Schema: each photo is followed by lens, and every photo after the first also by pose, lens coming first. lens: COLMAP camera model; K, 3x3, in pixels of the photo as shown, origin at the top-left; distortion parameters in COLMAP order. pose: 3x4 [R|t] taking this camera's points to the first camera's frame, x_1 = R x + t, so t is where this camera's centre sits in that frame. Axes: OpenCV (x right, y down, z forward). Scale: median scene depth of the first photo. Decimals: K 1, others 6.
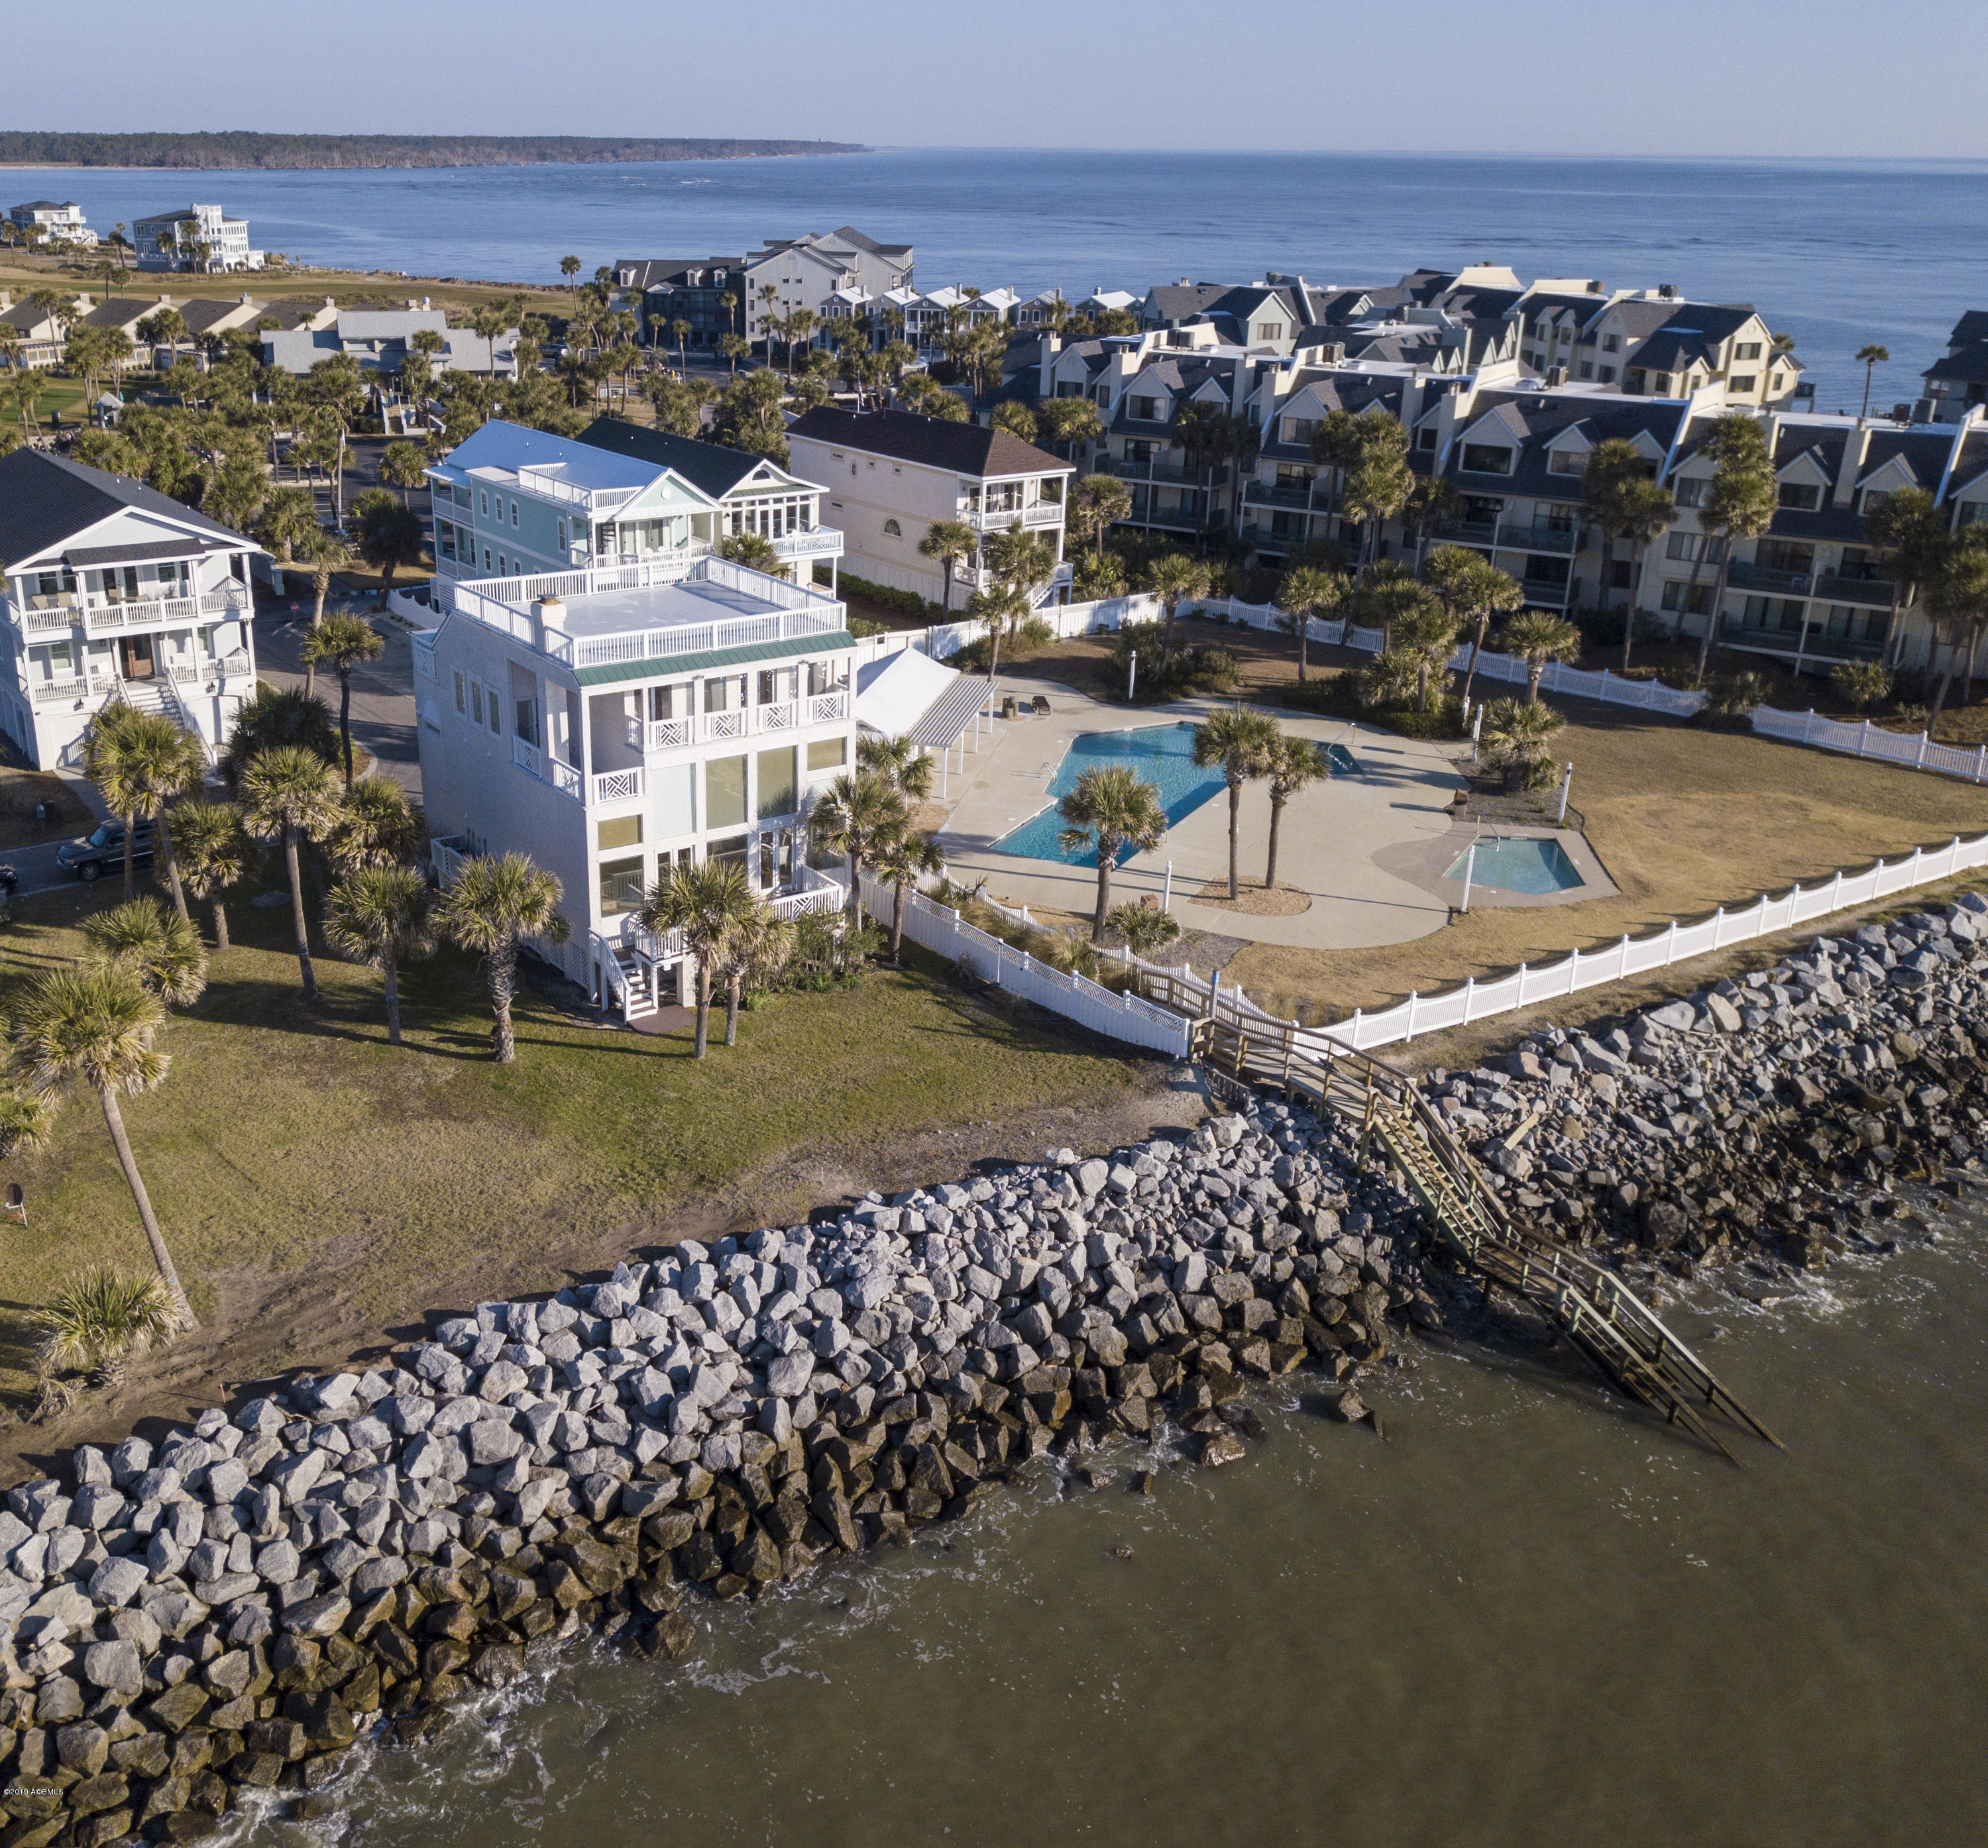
lens RADIAL K [[1868.8, 0, 782.9], [0, 1868.8, 1042.9], [0, 0, 1]] dist [0.008518, 0.000000]
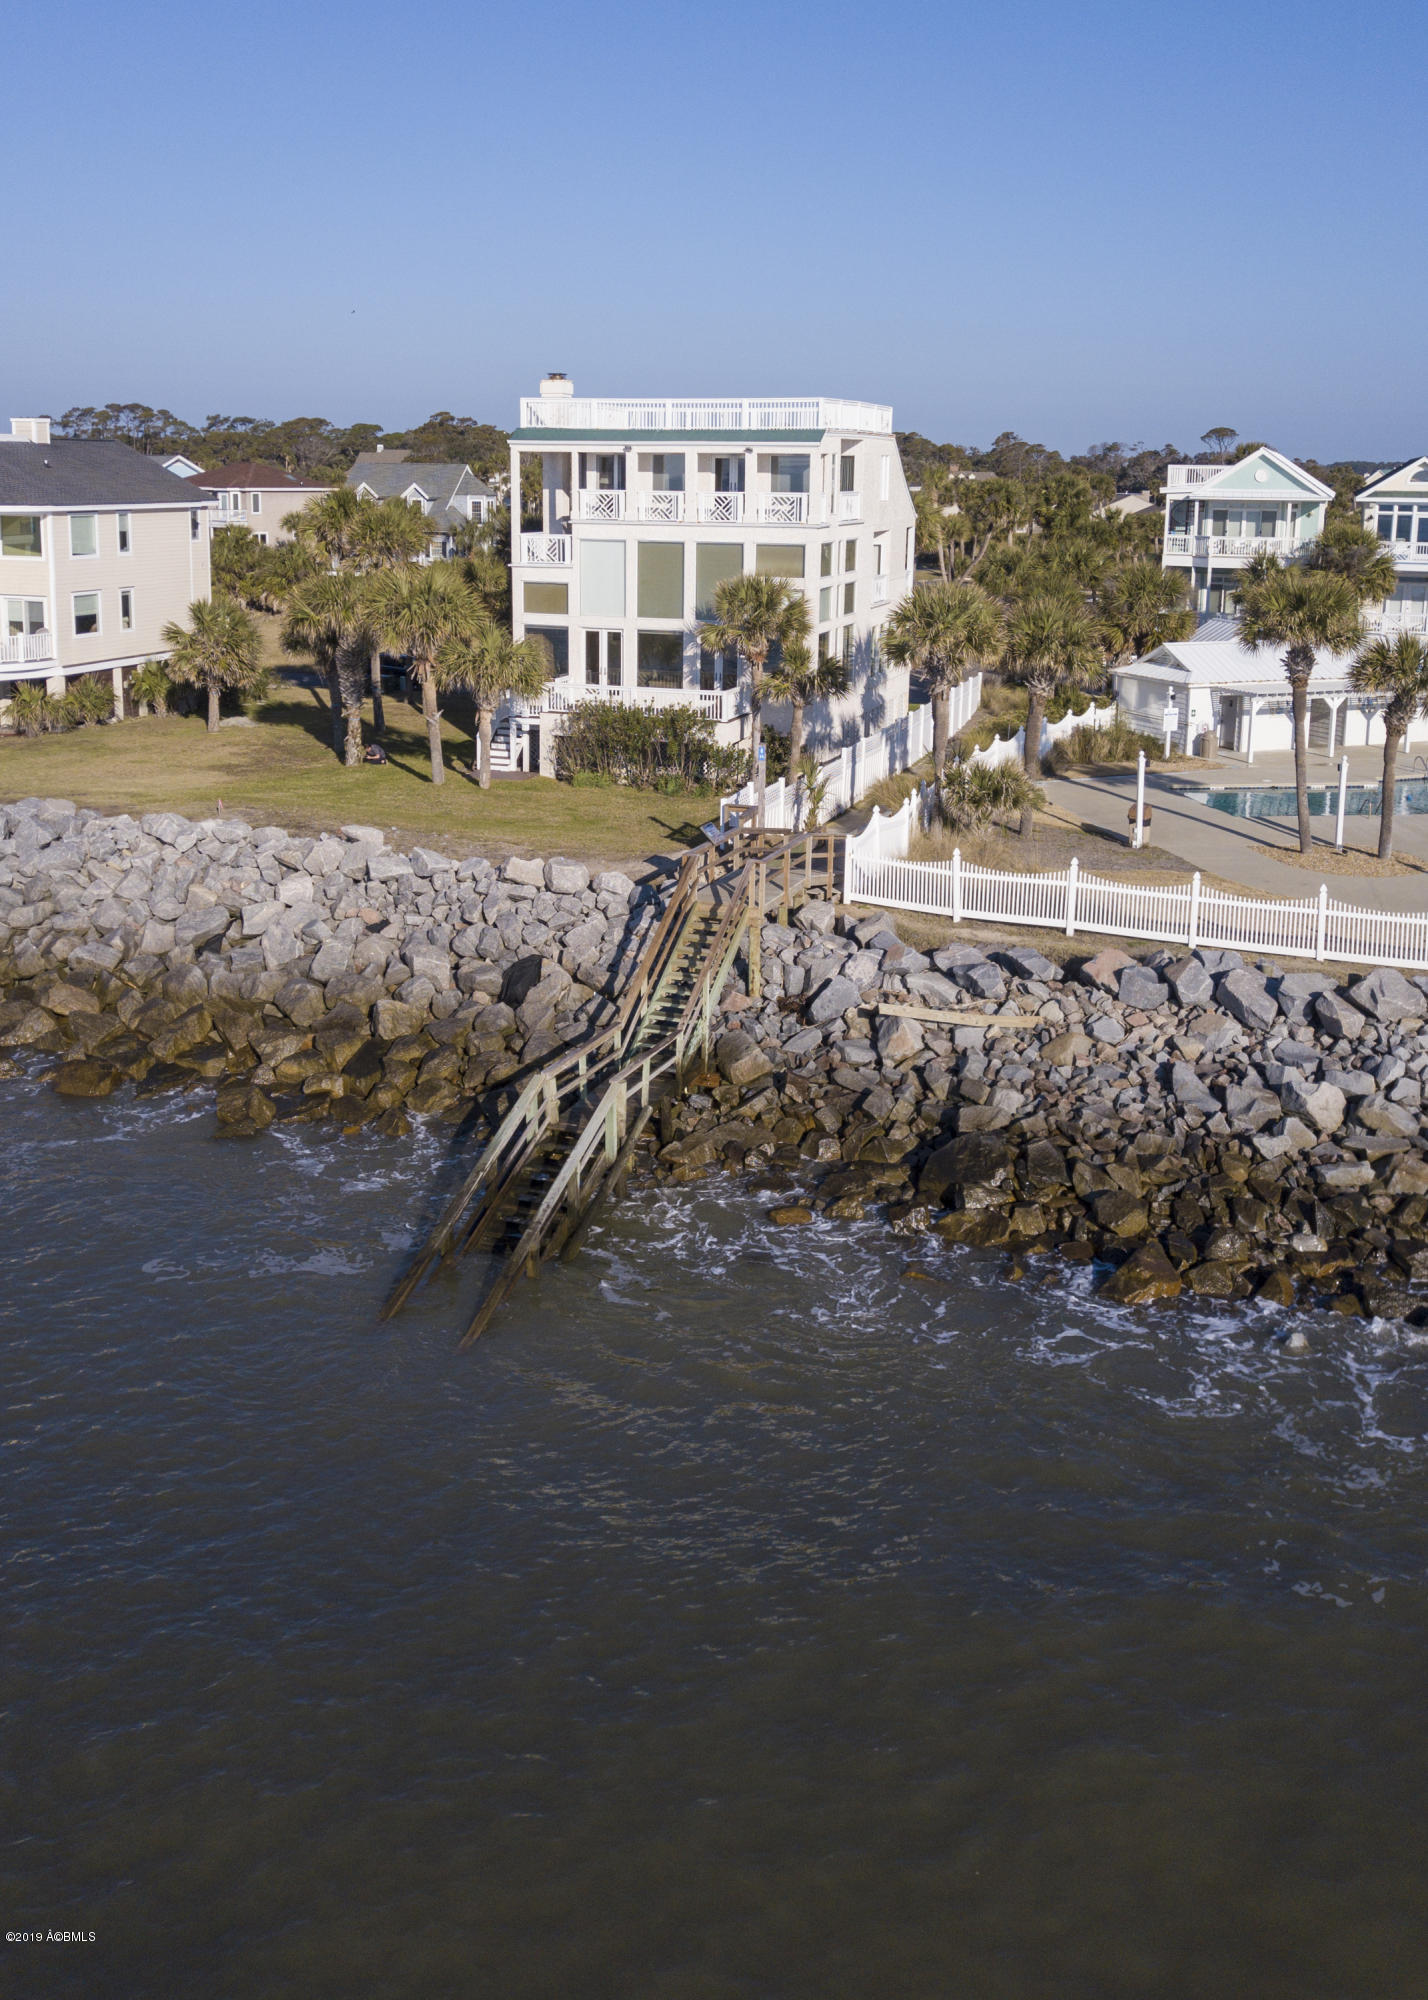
lens RADIAL K [[1826.4, 0, 684.2], [0, 1826.4, 876.1], [0, 0, 1]] dist [0.009121, 0.000000]
pose [[0.623385, 0.171680, -0.762835, 0.537137], [-0.346658, 0.935160, -0.072825, 0.053854], [0.700870, 0.309841, 0.642479, 0.341115]]
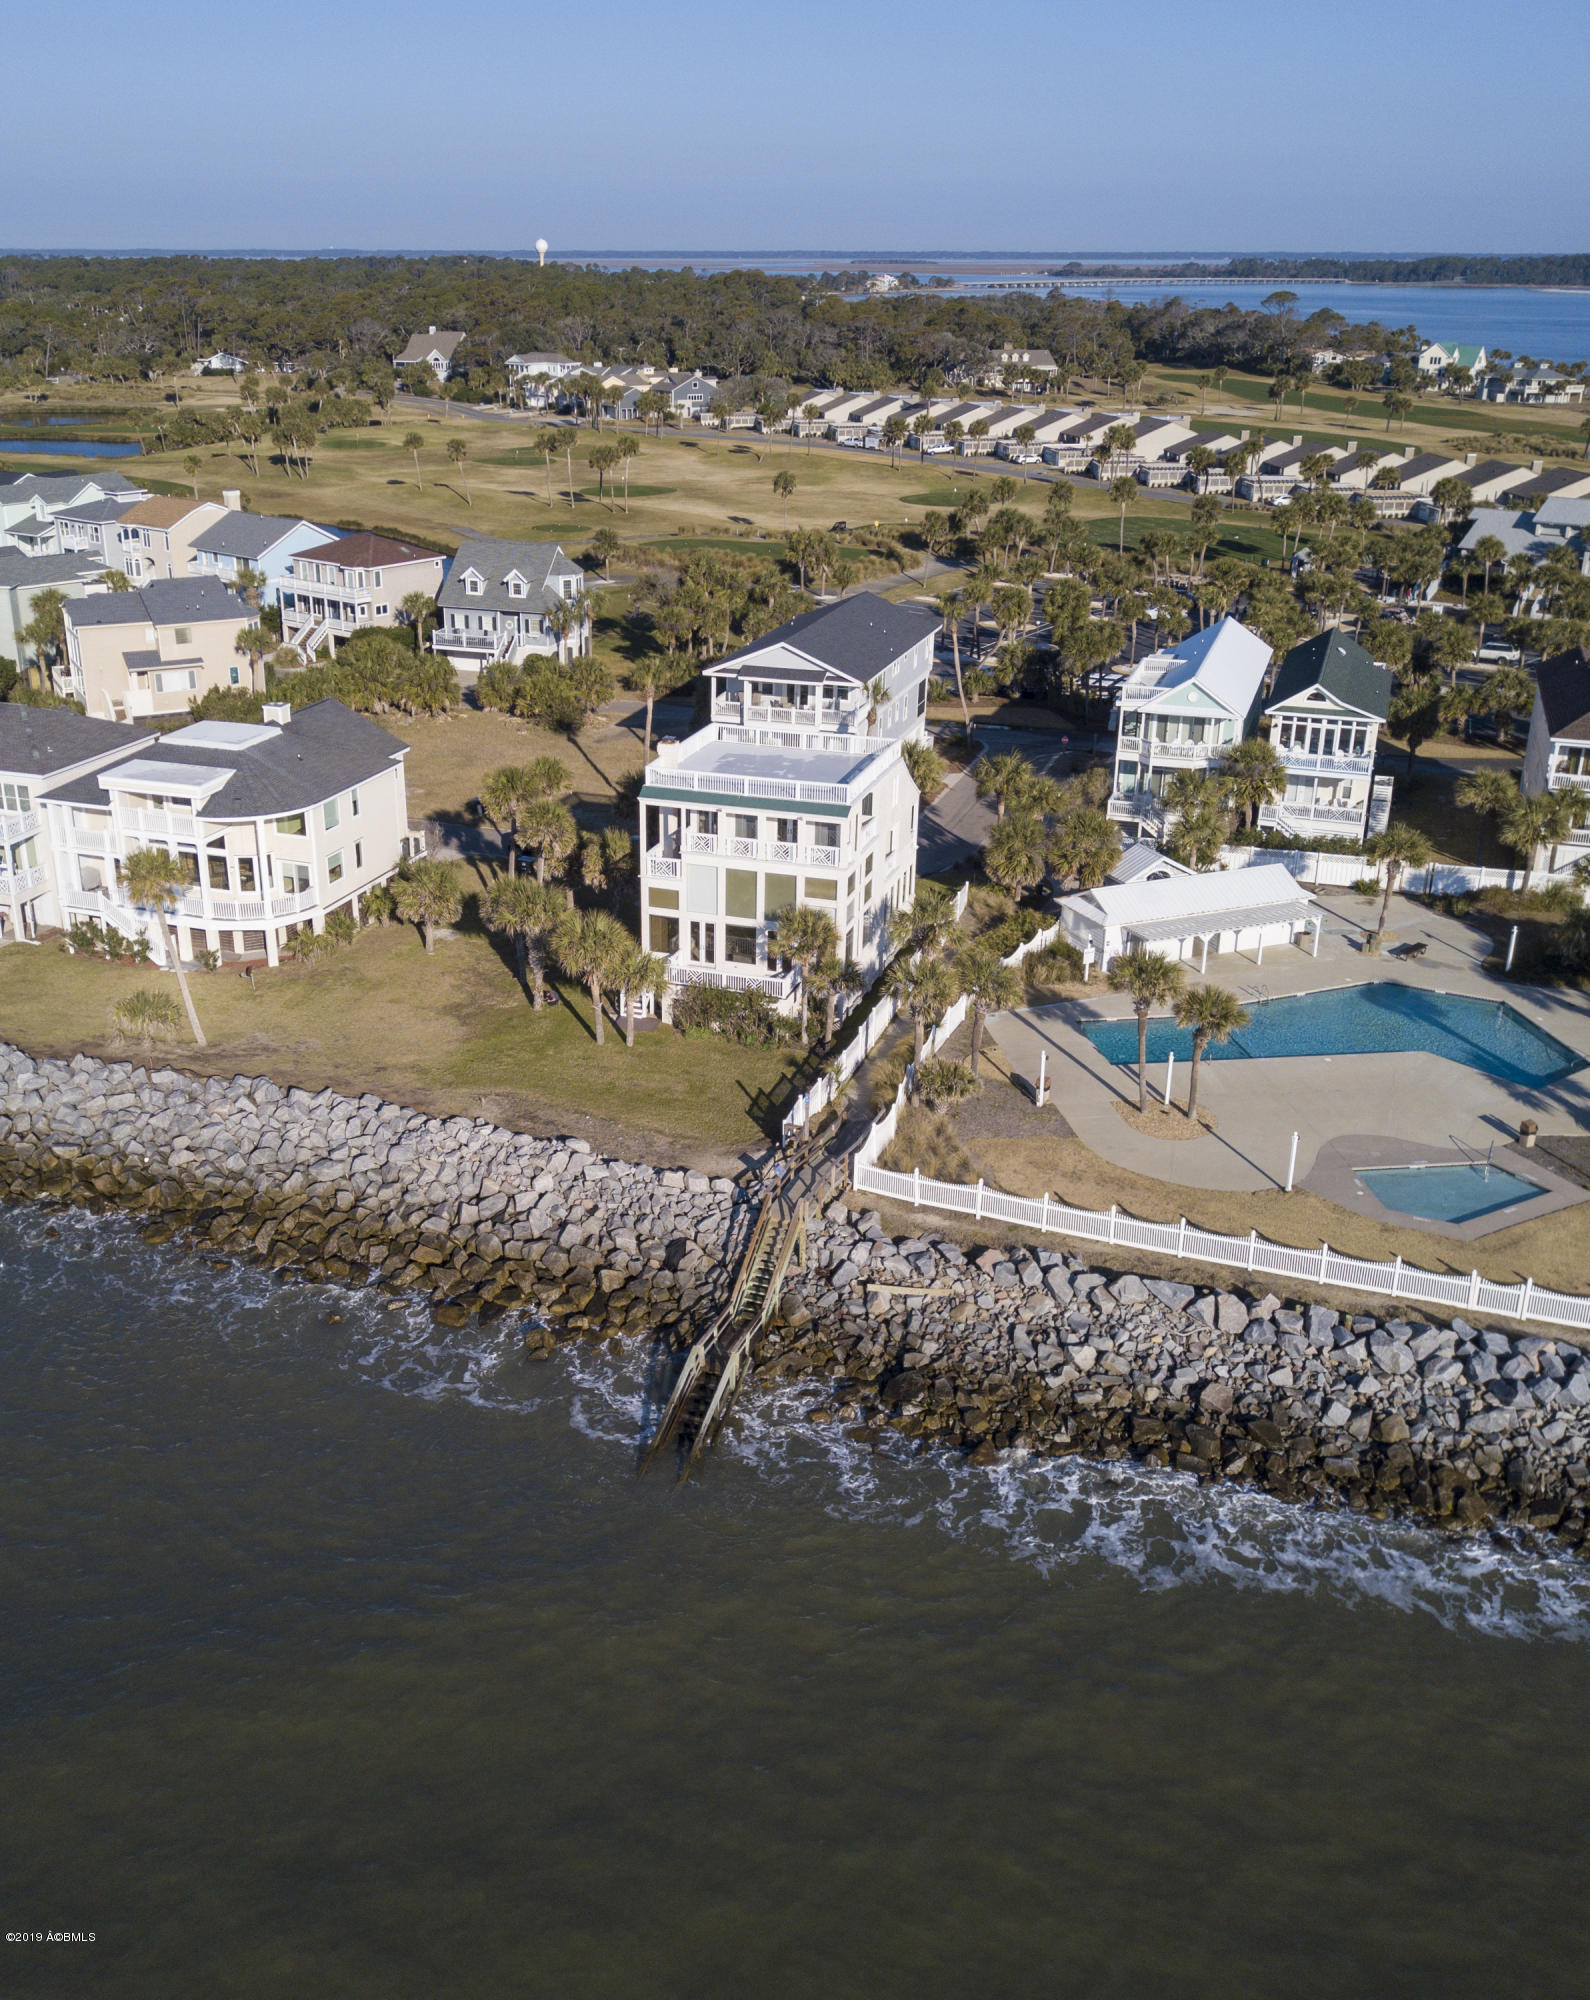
lens RADIAL K [[1797.8, 0, 684.5], [0, 1797.8, 1101.1], [0, 0, 1]] dist [0.027138, -0.043963]
pose [[0.604193, 0.329061, -0.725720, 0.748487], [-0.337686, 0.930661, 0.140849, -0.124145], [0.721747, 0.159966, 0.673418, 0.047895]]
